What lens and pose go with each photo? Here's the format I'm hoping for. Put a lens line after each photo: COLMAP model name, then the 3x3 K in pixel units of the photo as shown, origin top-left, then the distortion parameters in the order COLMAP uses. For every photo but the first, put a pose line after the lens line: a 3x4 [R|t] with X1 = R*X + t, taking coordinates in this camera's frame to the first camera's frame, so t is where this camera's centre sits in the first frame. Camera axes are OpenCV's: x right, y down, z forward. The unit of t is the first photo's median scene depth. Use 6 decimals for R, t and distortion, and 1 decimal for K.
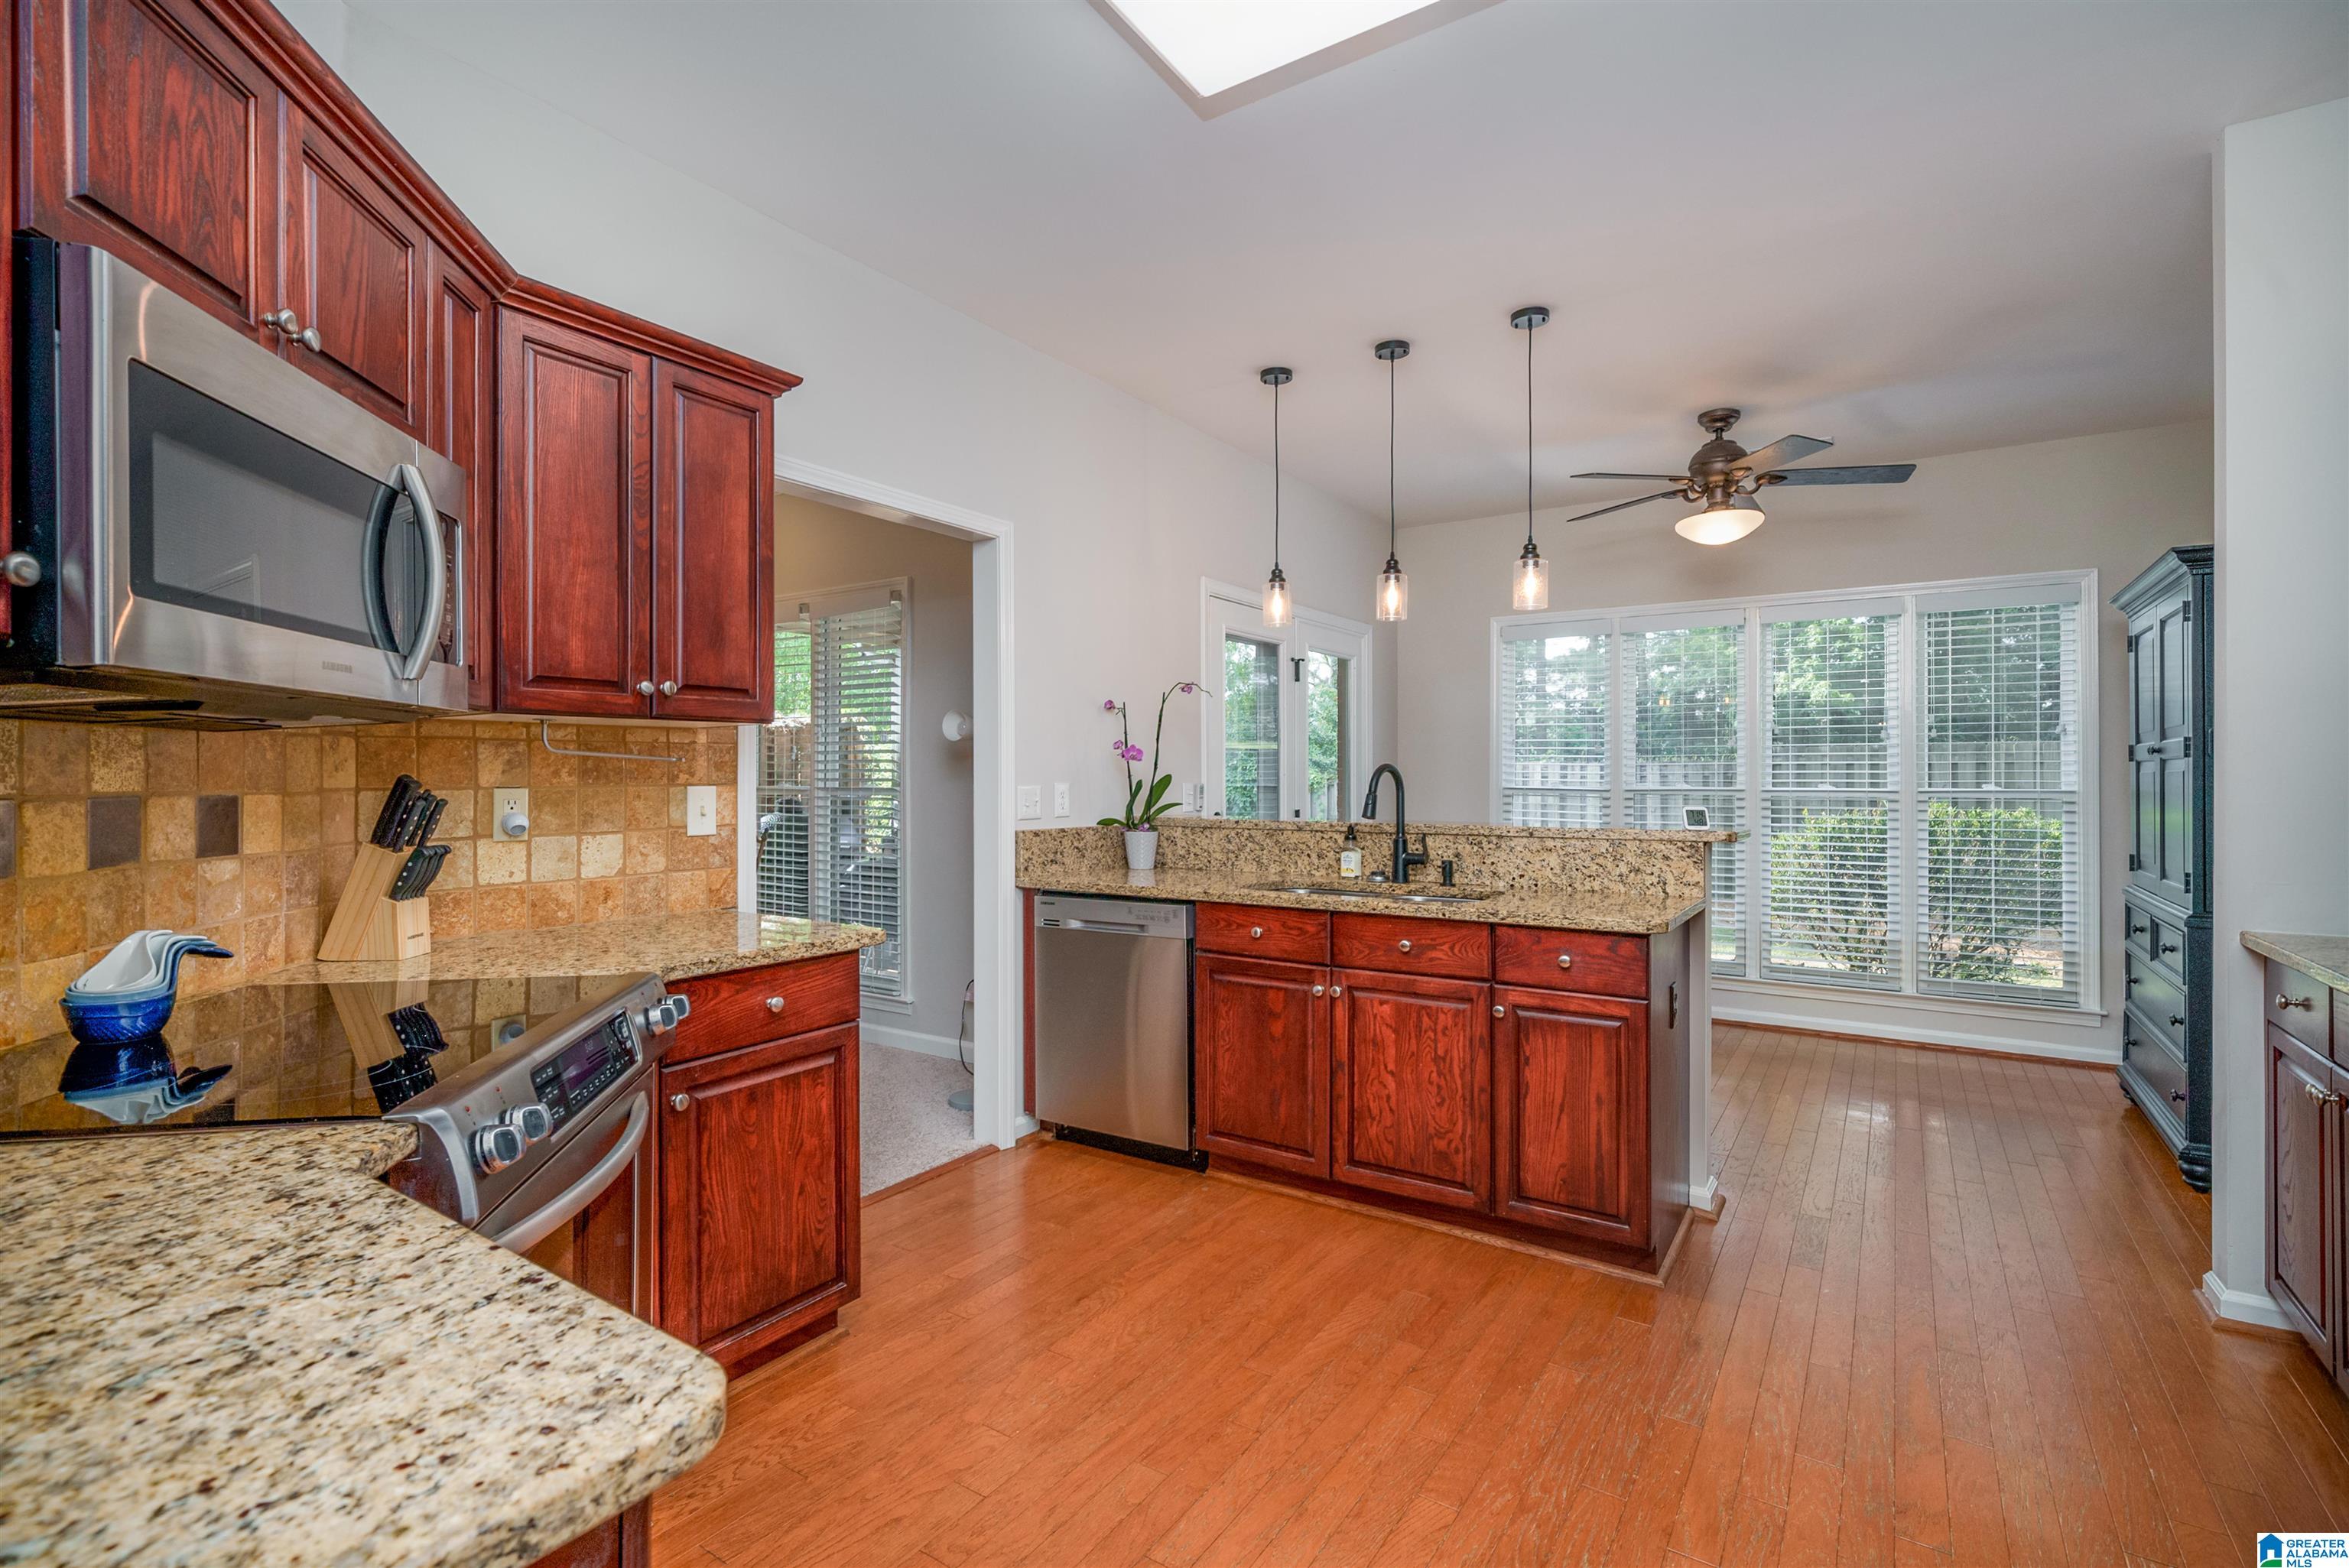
lens RADIAL K [[1069.4, 0, 1179.0], [0, 1069.4, 766.9], [0, 0, 1]] dist [0.000362, 0.000101]
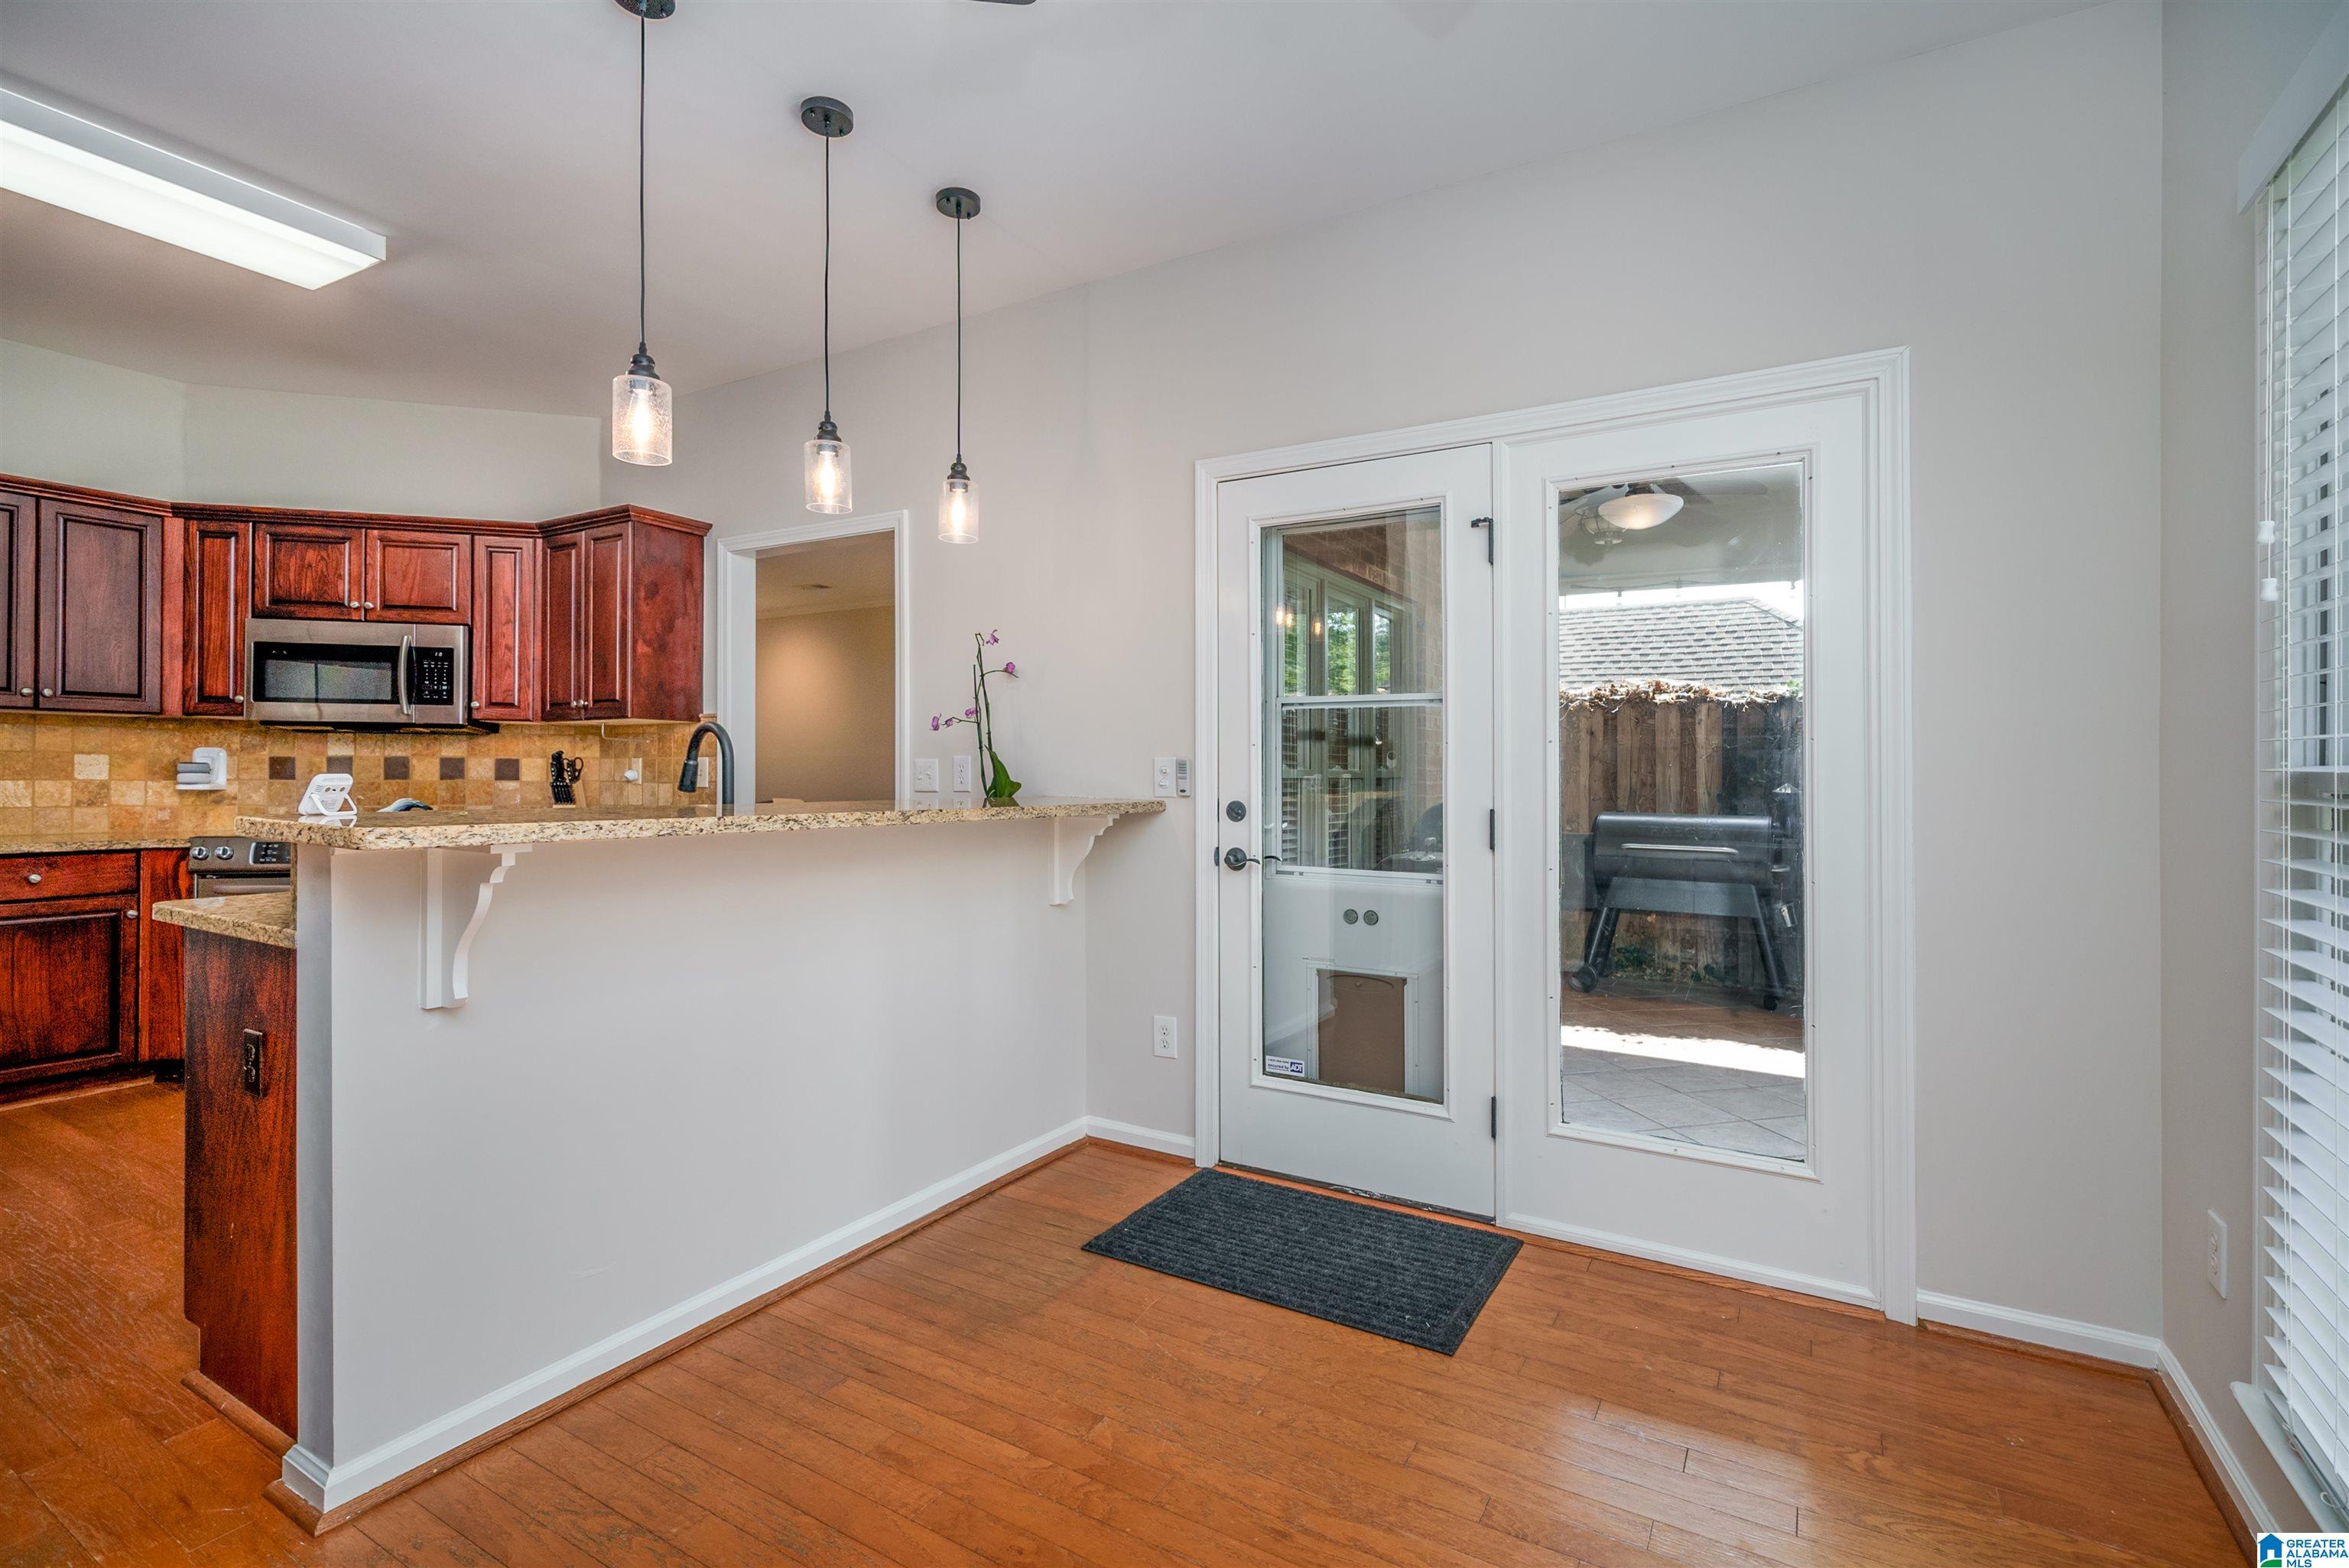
lens RADIAL K [[1069.4, 0, 1179.0], [0, 1069.4, 766.9], [0, 0, 1]] dist [0.000362, 0.000101]
pose [[0.058483, -0.007278, -0.998262, 1.346012], [0.001398, 0.999973, -0.007209, 0.049449], [0.998287, -0.000974, 0.058491, 1.774149]]
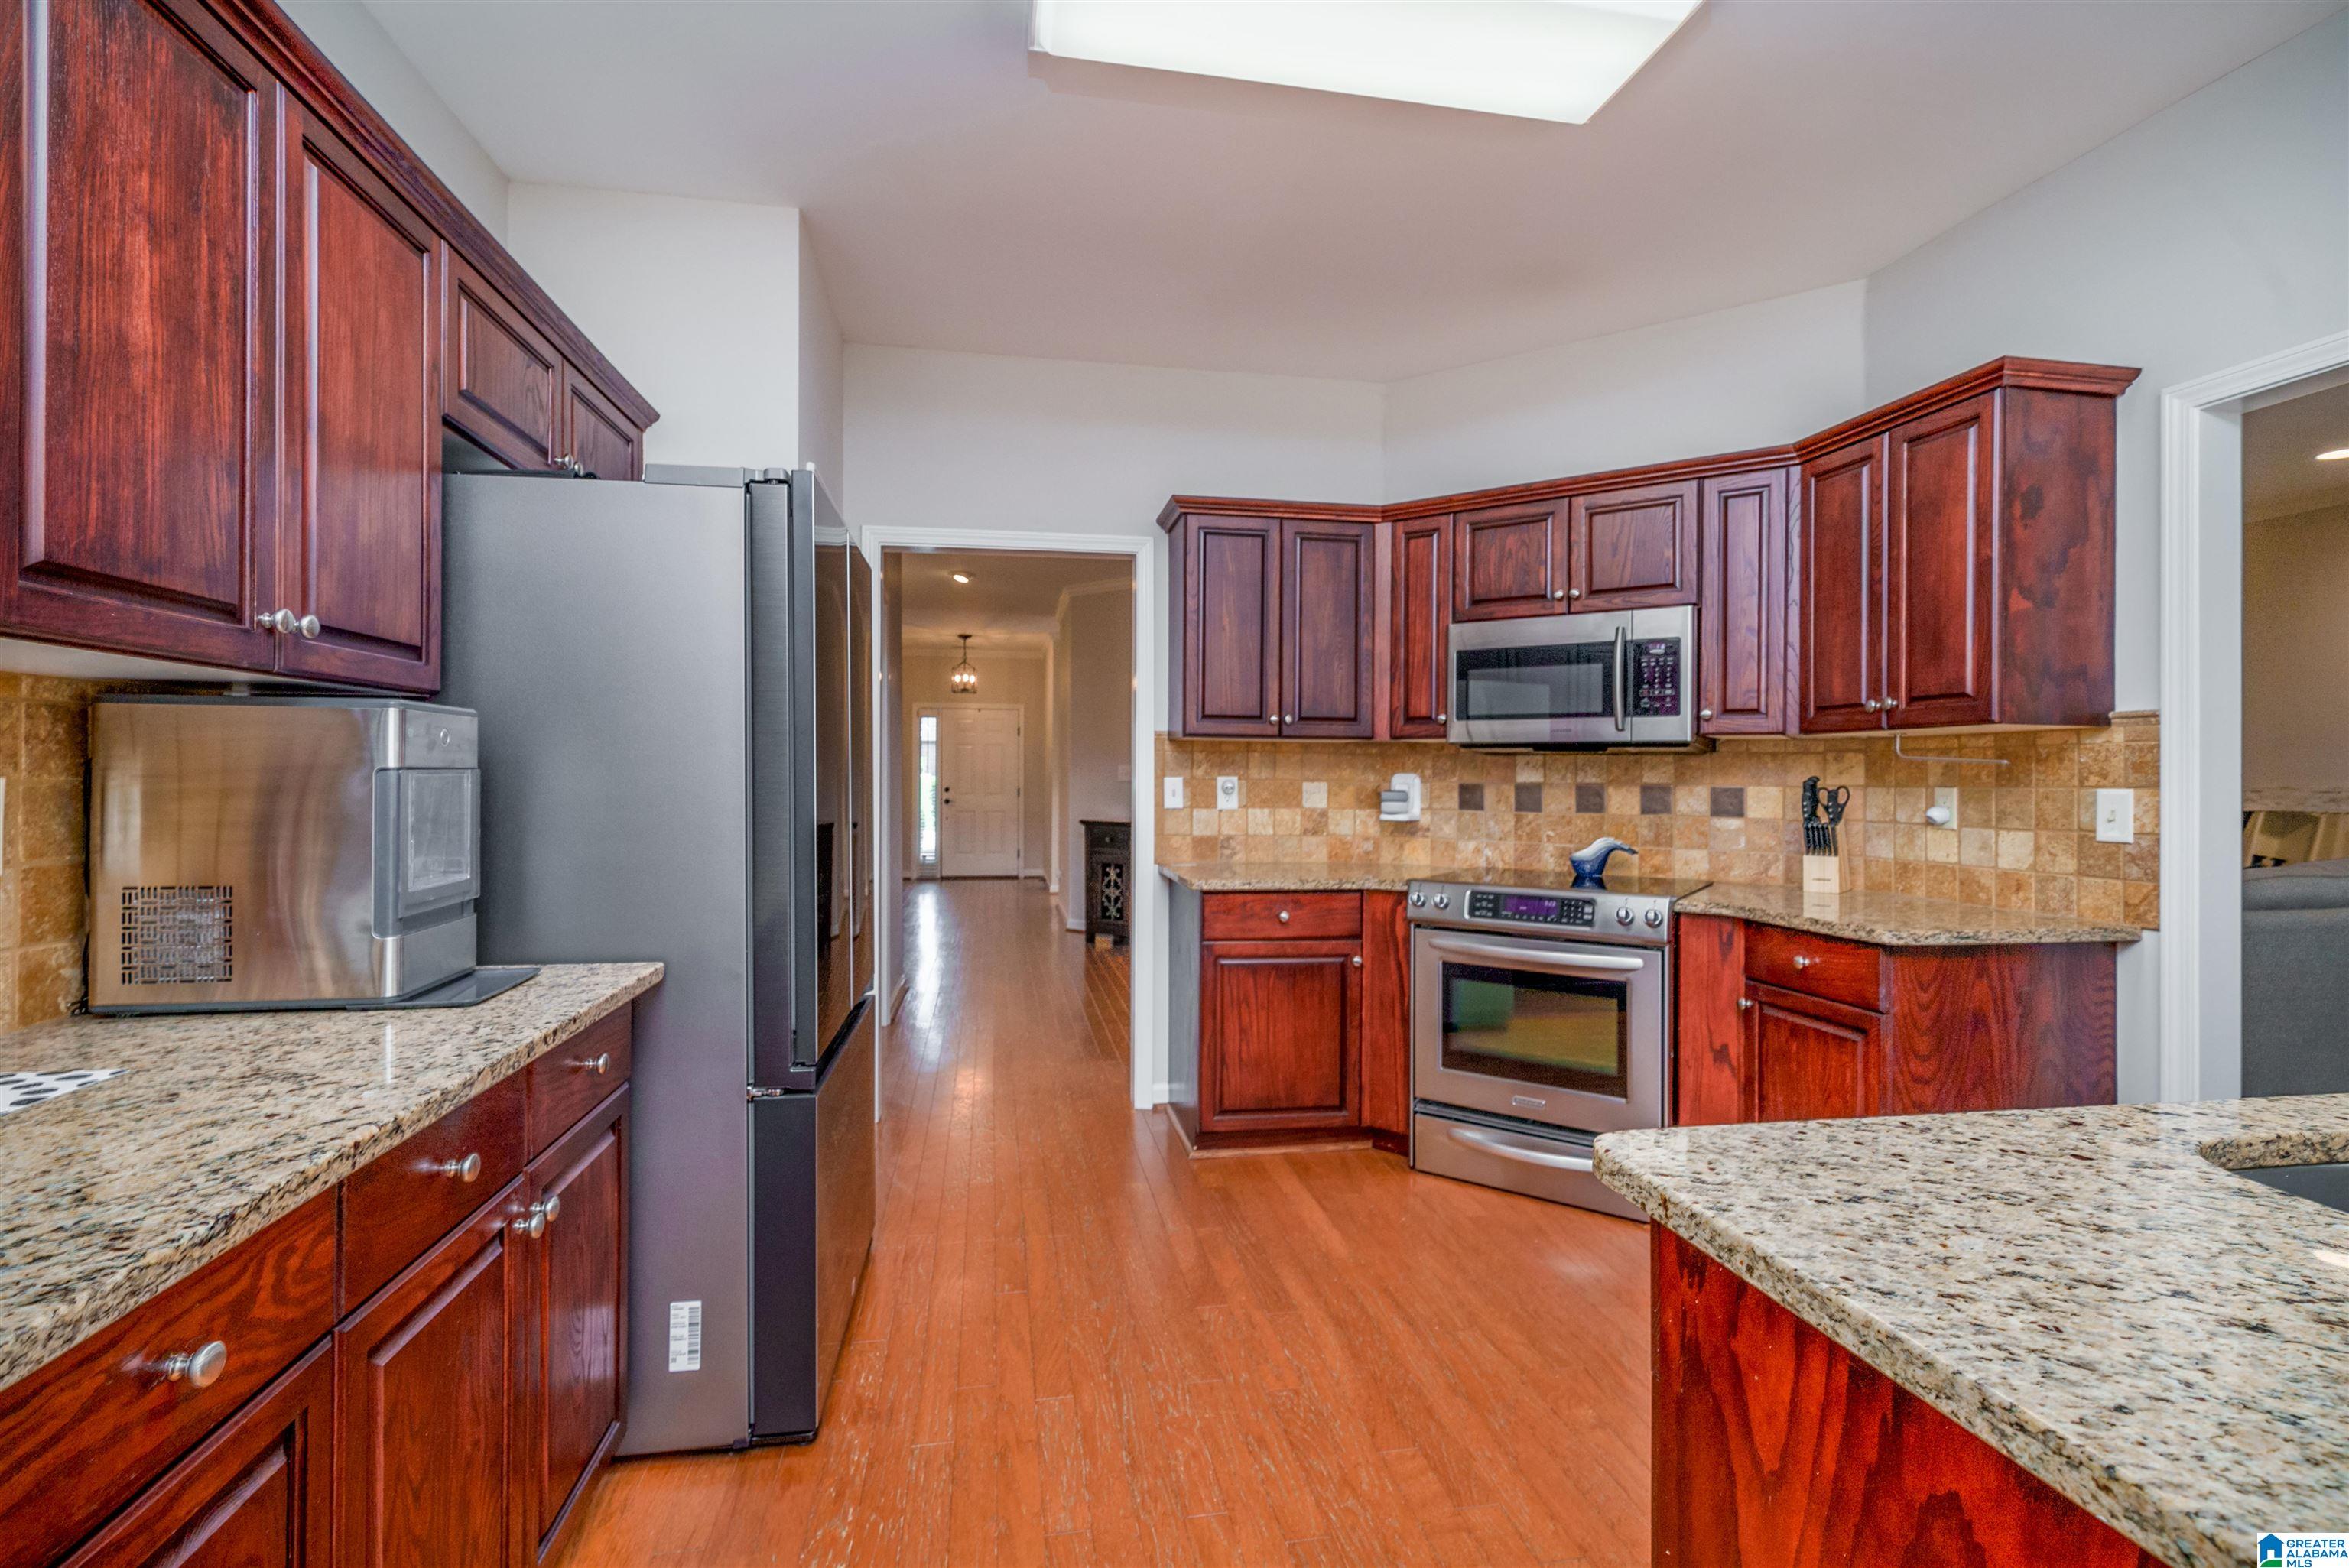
lens RADIAL K [[1069.4, 0, 1179.0], [0, 1069.4, 766.9], [0, 0, 1]] dist [0.000362, 0.000101]
pose [[-0.722176, -0.013665, -0.691574, 0.847702], [-0.004489, 0.999876, -0.015069, 0.017844], [0.691695, -0.007778, -0.722148, 1.202510]]
